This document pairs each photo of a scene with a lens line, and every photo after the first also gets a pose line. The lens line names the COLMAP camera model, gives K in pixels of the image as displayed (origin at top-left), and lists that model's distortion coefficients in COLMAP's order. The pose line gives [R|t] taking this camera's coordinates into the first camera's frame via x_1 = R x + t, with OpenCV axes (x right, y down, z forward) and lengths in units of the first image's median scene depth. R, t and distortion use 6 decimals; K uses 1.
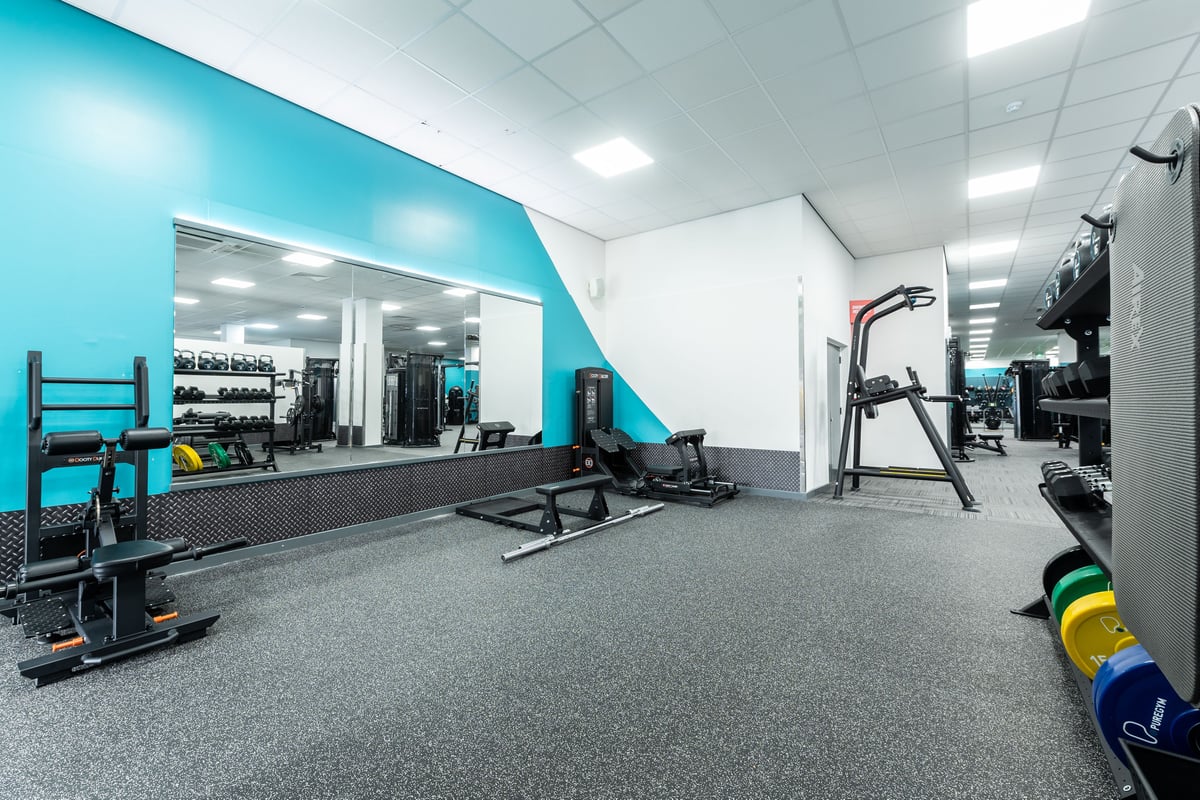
lens RADIAL K [[497.5, 0, 598.5], [0, 497.5, 400.8], [0, 0, 1]] dist [0.002359, 0.000257]
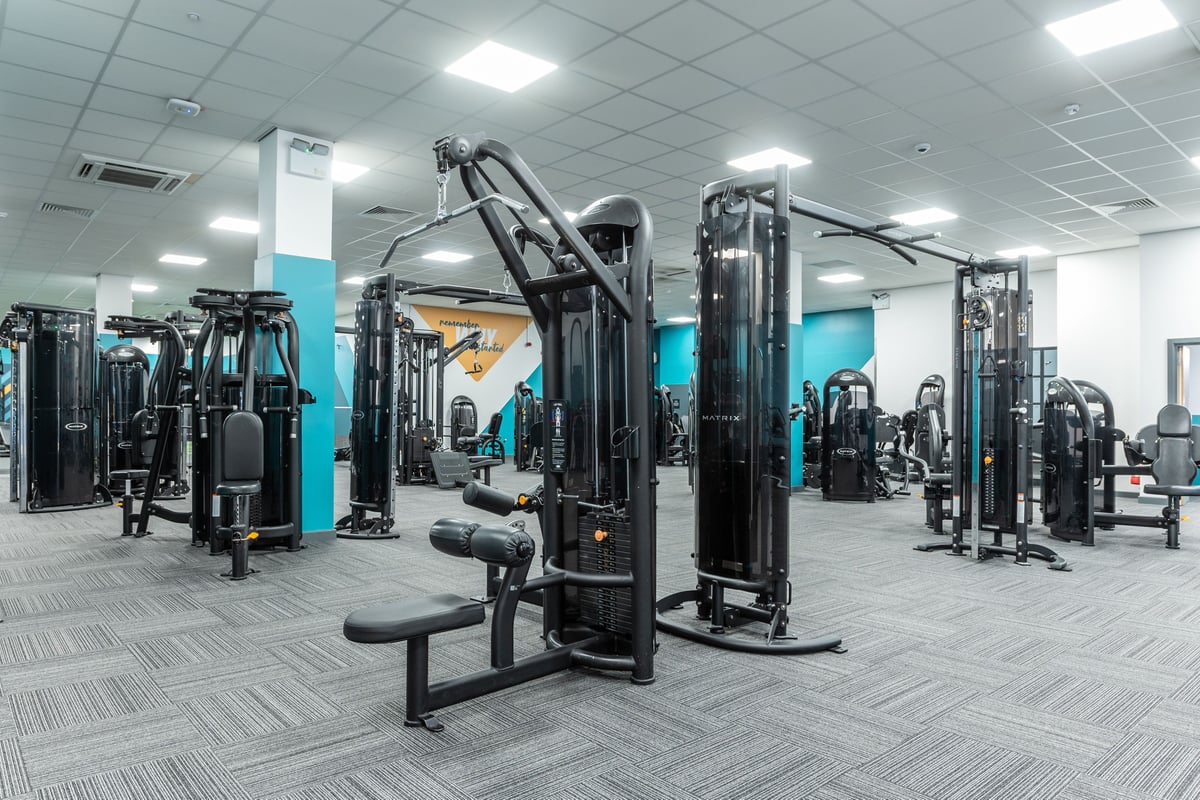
lens RADIAL K [[759.3, 0, 599.8], [0, 759.3, 403.5], [0, 0, 1]] dist [-0.002417, -0.000641]
pose [[0.212301, 0.020722, 0.976985, 0.365077], [-0.020002, 0.999658, -0.016856, -0.003641], [-0.977000, -0.015963, 0.212642, 0.441090]]
